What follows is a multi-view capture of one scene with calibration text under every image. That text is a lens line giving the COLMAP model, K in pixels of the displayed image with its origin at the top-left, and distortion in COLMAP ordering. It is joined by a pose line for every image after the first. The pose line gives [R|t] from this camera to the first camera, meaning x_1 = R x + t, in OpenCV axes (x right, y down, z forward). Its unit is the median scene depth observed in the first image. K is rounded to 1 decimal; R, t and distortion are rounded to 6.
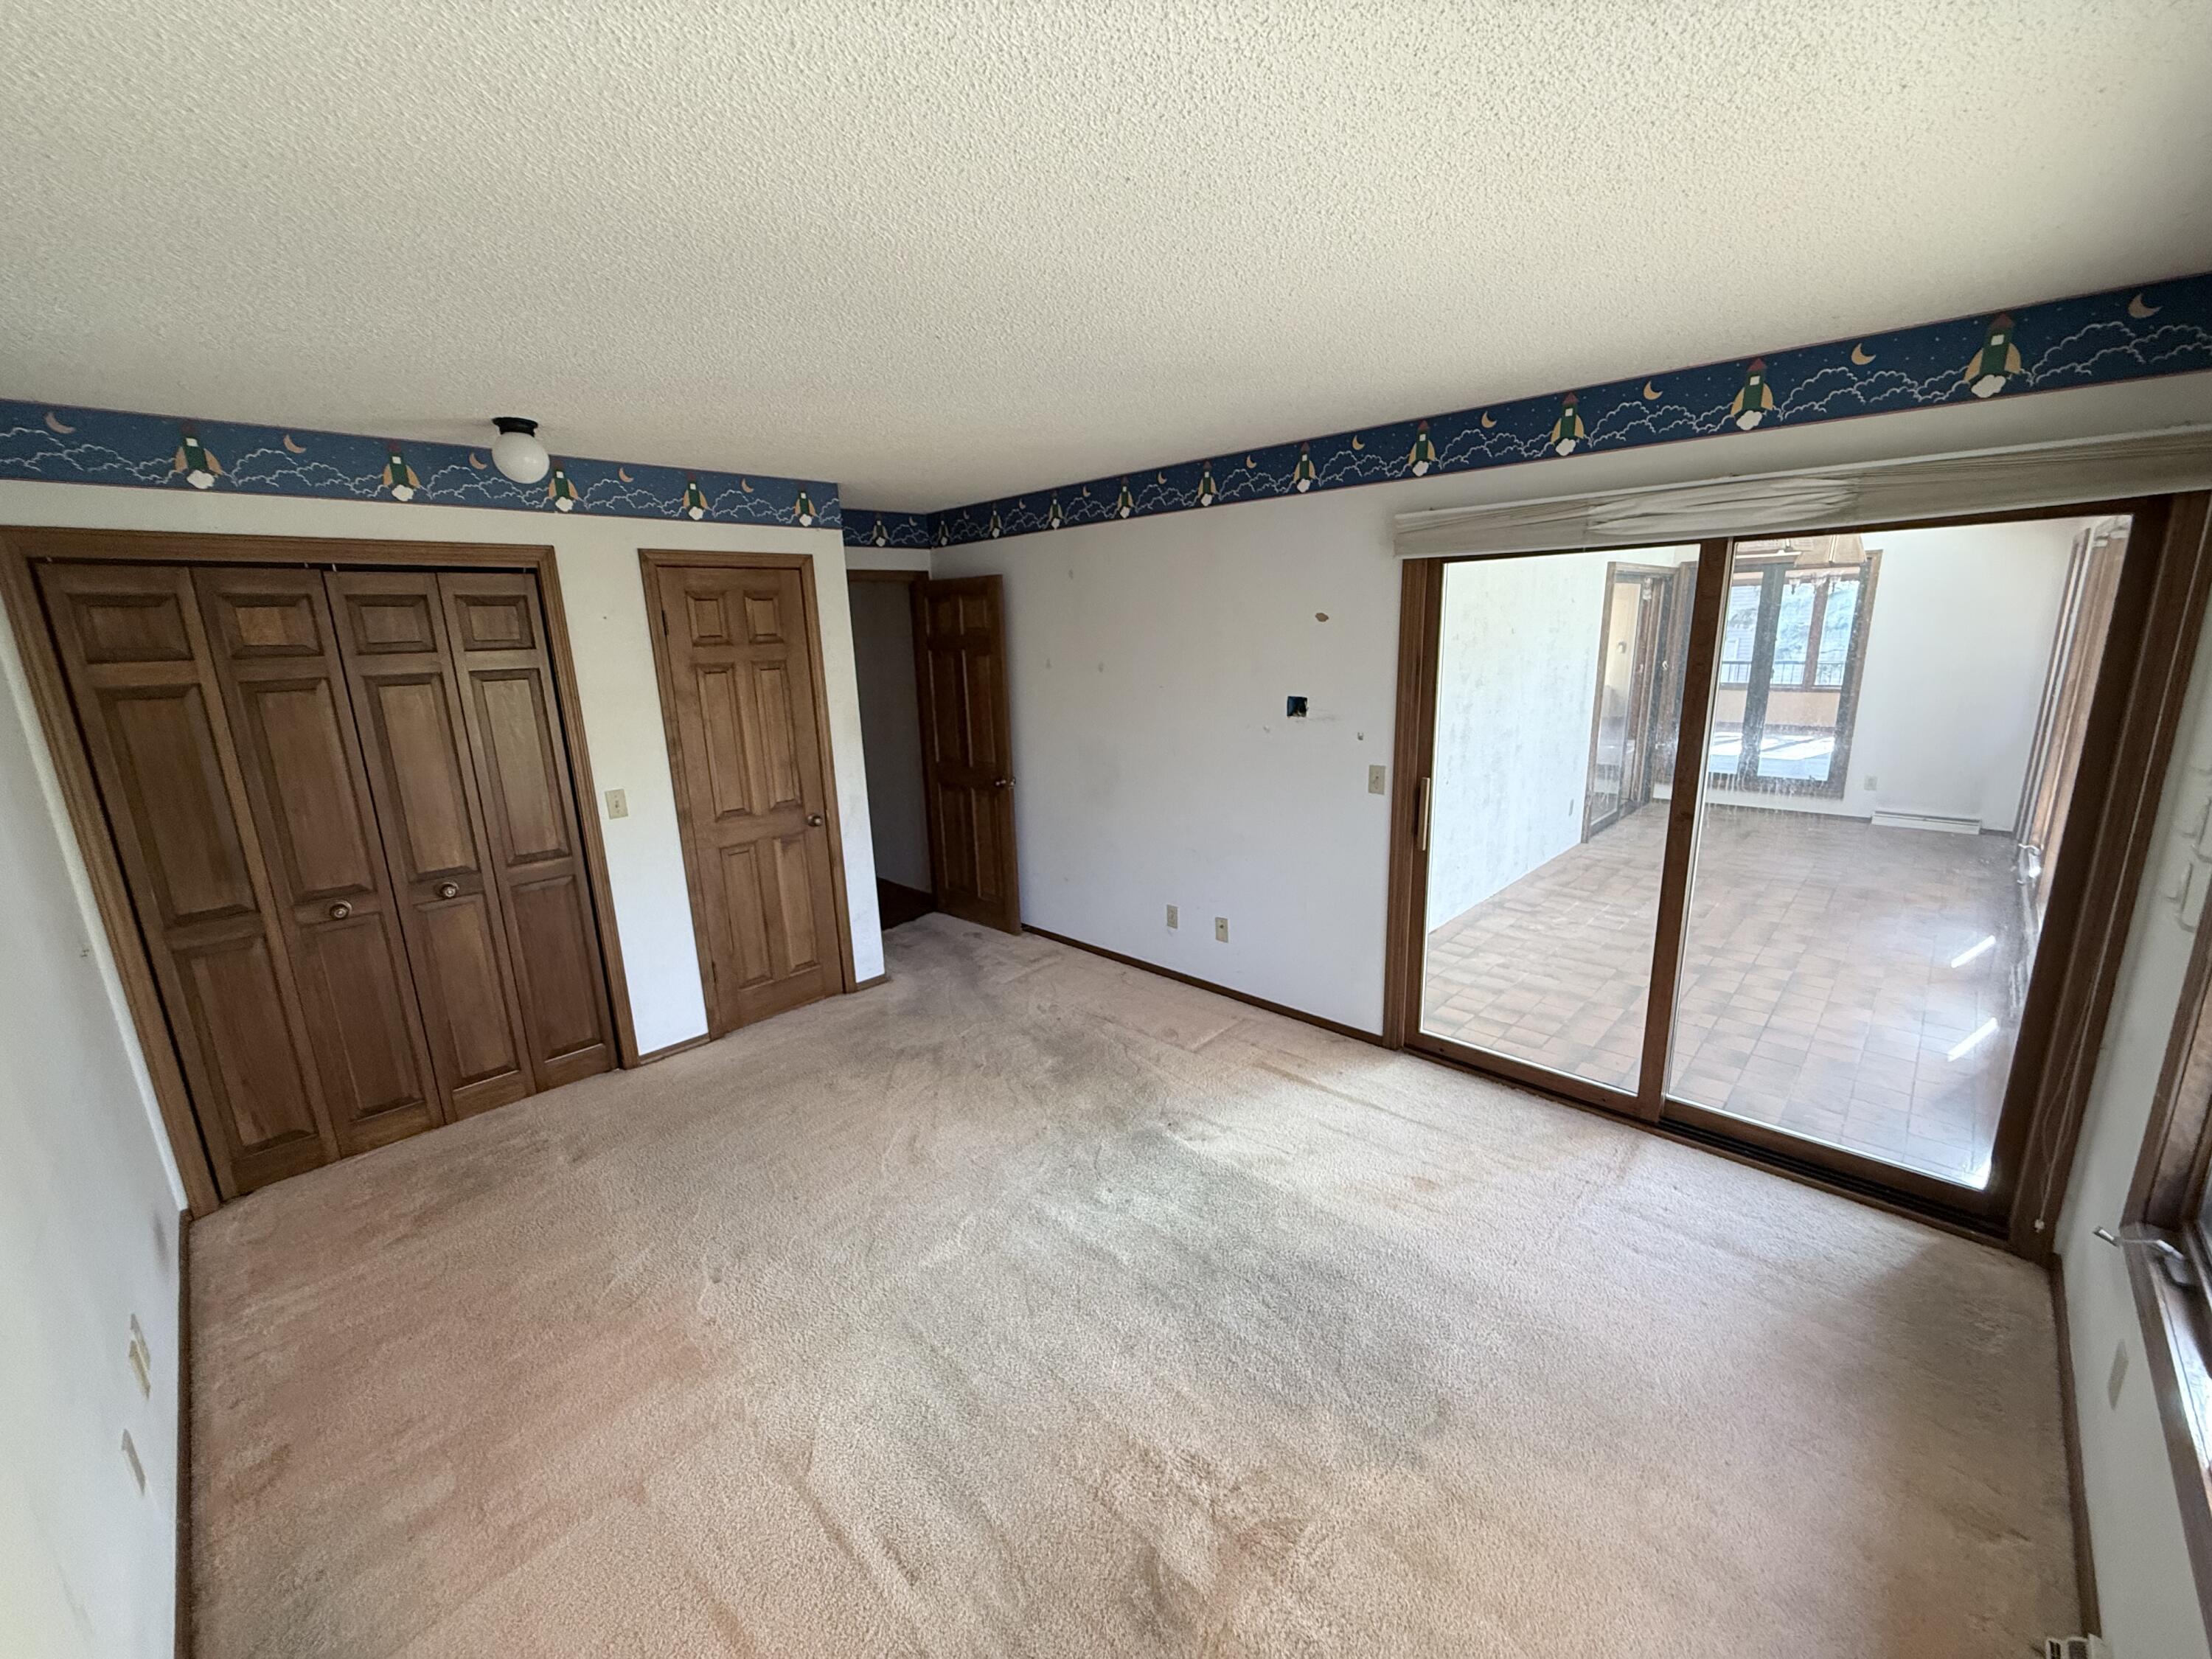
lens RADIAL K [[888.4, 0, 1095.2], [0, 888.4, 827.7], [0, 0, 1]] dist [0.011606, 0.000134]
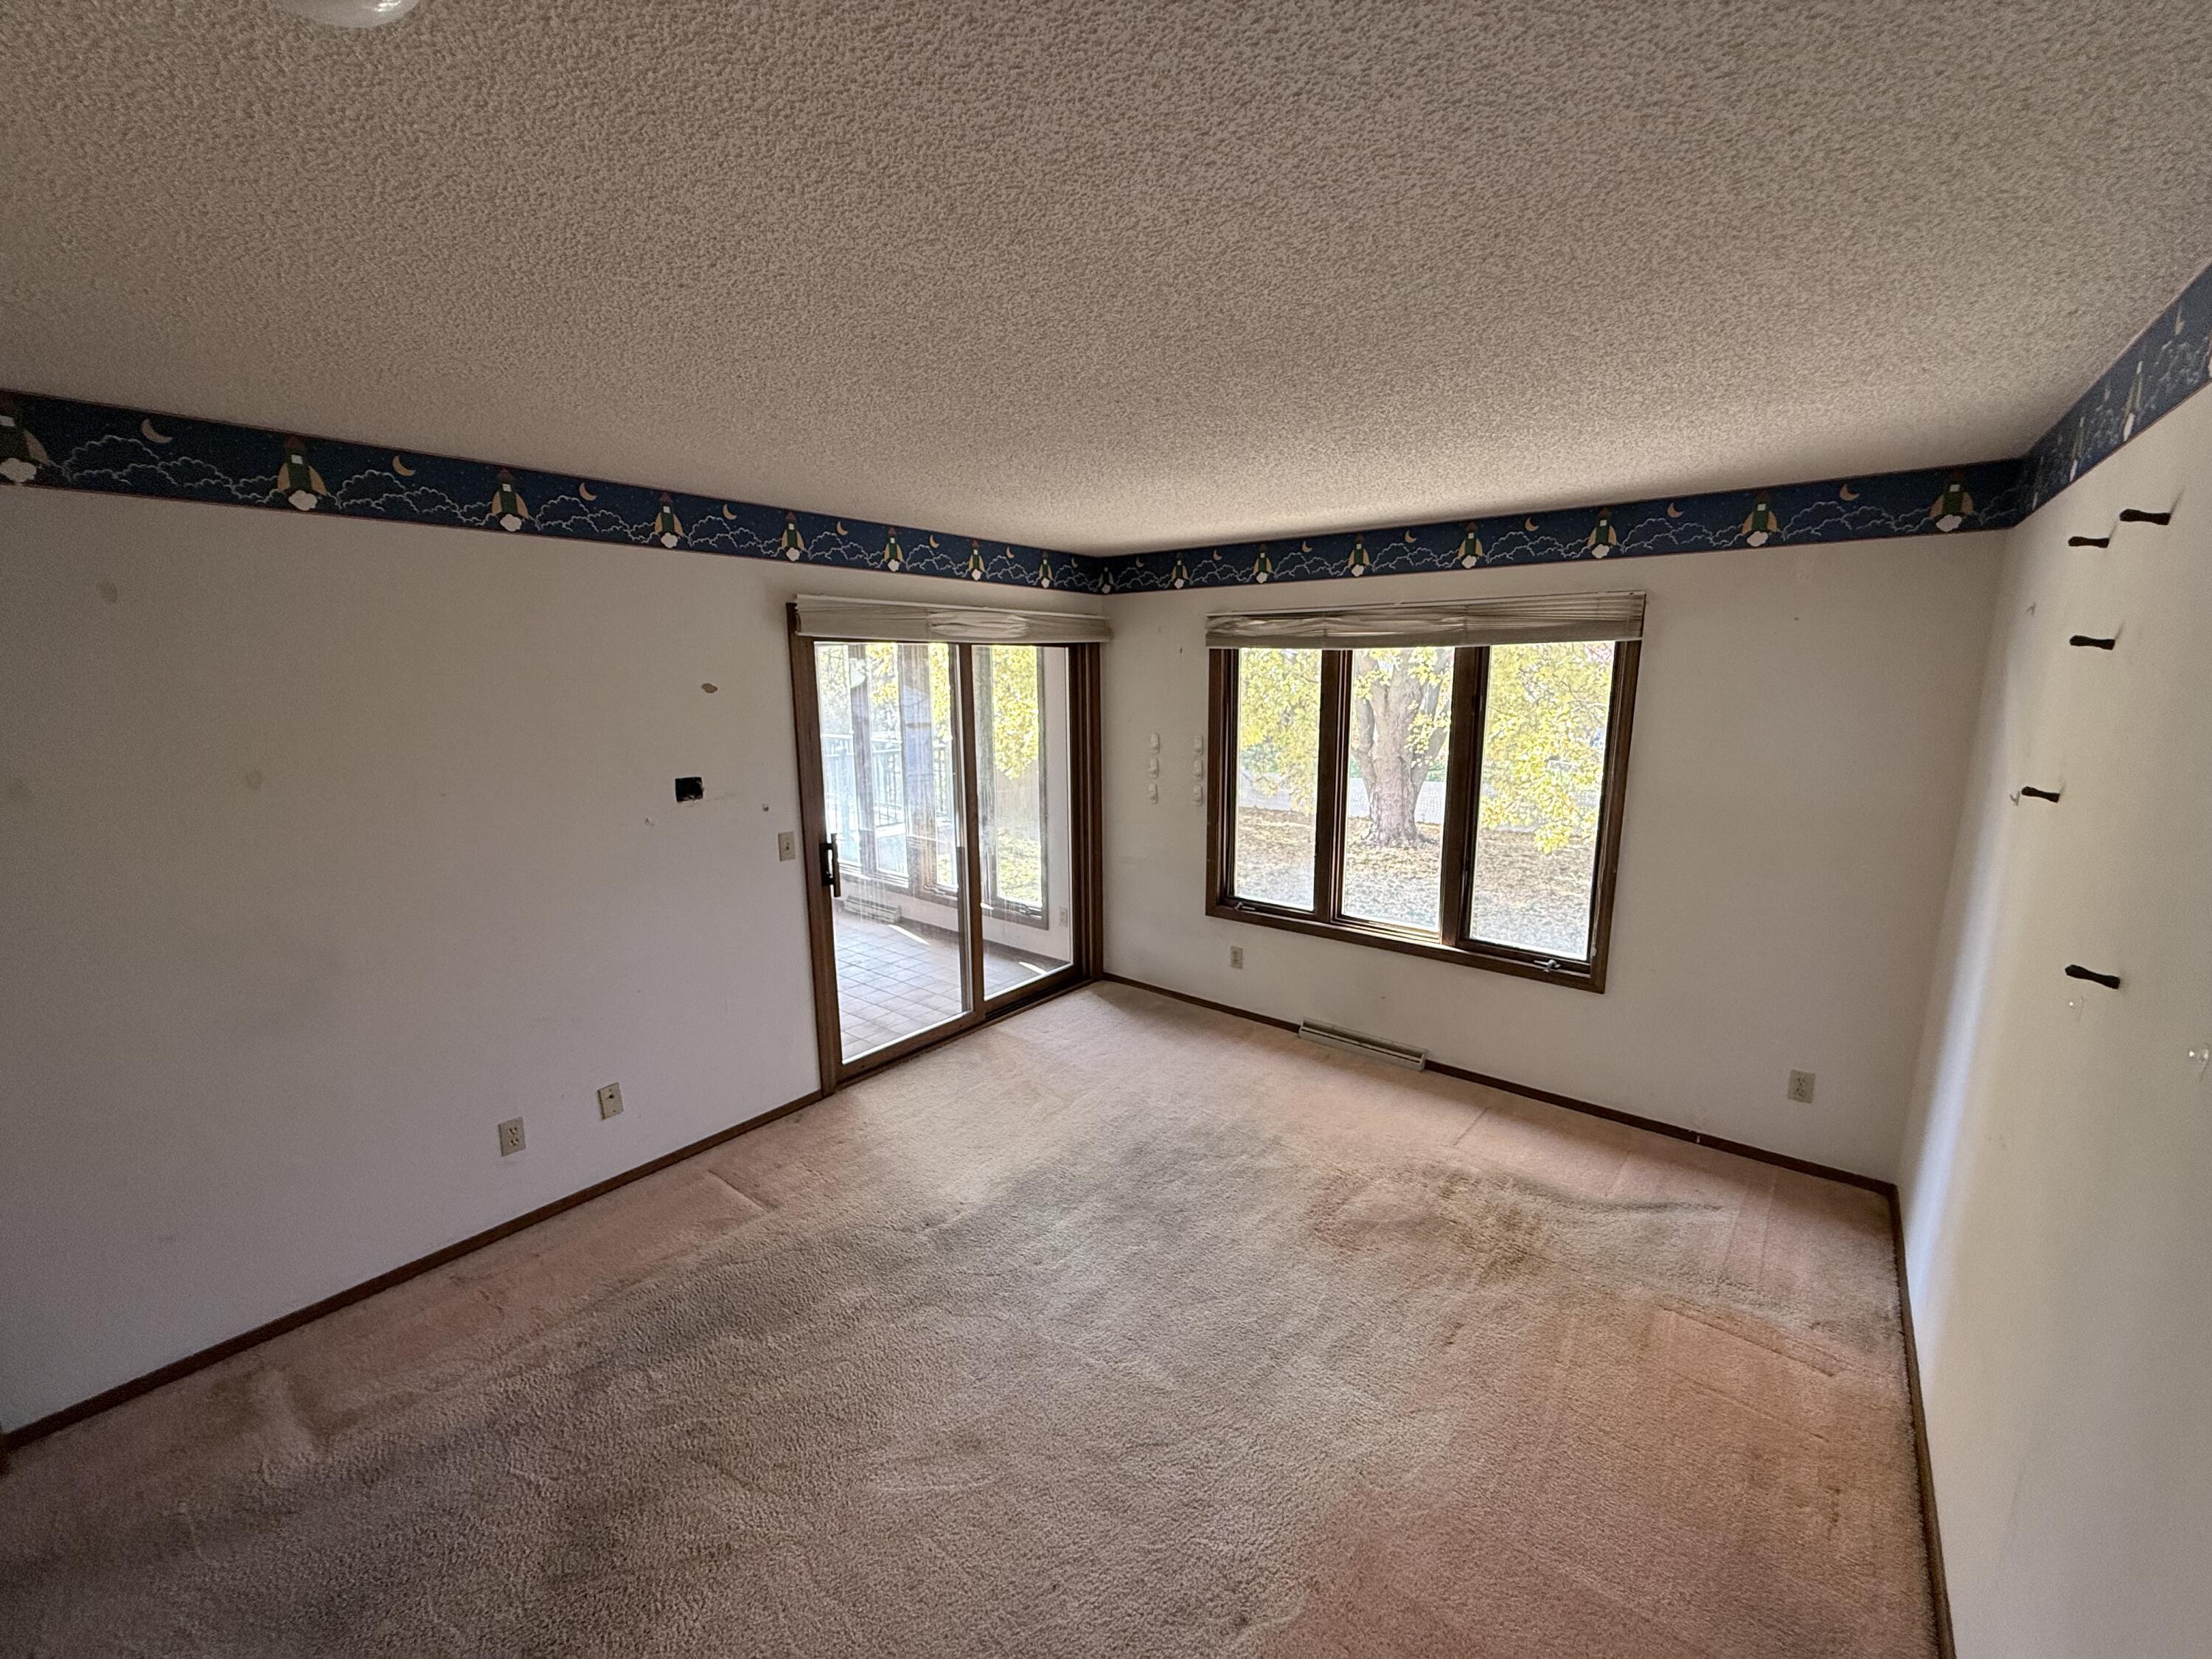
lens RADIAL K [[888.4, 0, 1095.9], [0, 888.4, 838.7], [0, 0, 1]] dist [0.011606, 0.000134]
pose [[-0.090145, -0.154287, 0.983905, -0.855214], [0.234719, 0.956807, 0.171543, -0.184270], [-0.967874, 0.246405, -0.050037, 0.845303]]
